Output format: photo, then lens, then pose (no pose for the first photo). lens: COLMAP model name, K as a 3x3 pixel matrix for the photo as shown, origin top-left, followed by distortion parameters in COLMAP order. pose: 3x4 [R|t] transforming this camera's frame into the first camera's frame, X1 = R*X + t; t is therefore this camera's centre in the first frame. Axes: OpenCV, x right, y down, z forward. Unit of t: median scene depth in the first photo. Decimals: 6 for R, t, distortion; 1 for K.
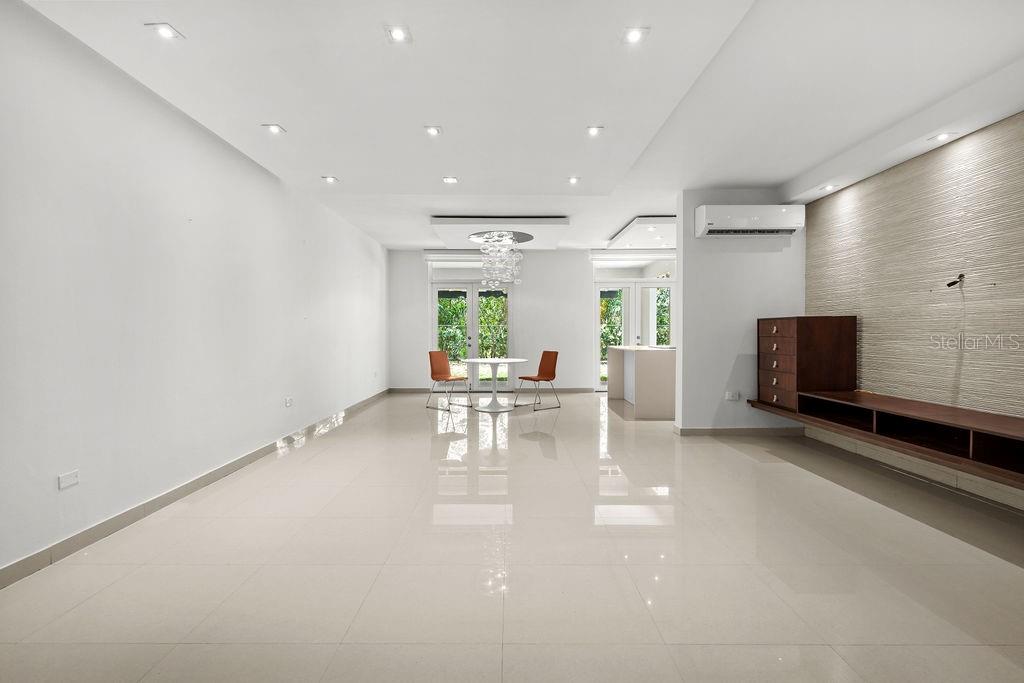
lens RADIAL K [[467.6, 0, 502.0], [0, 467.6, 339.0], [0, 0, 1]] dist [-0.009336, 0.003812]
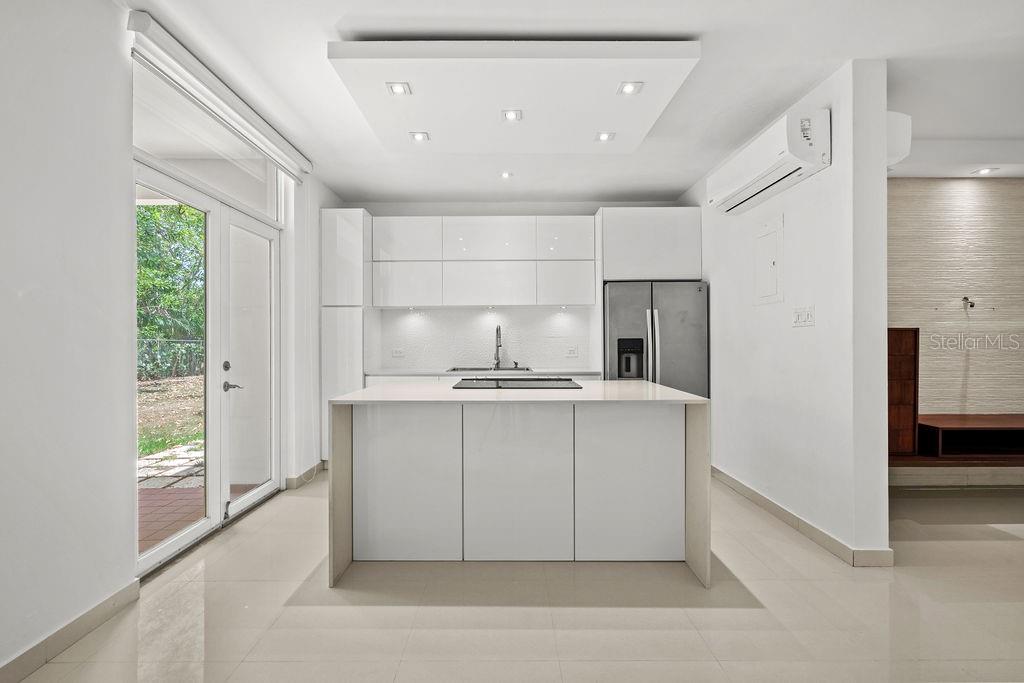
lens RADIAL K [[467.6, 0, 505.7], [0, 467.6, 341.1], [0, 0, 1]] dist [-0.009336, 0.003812]
pose [[-0.012157, 0.003377, 0.999920, -0.102620], [0.016018, 0.999867, -0.003182, -0.032734], [-0.999798, 0.015978, -0.012210, 1.544625]]
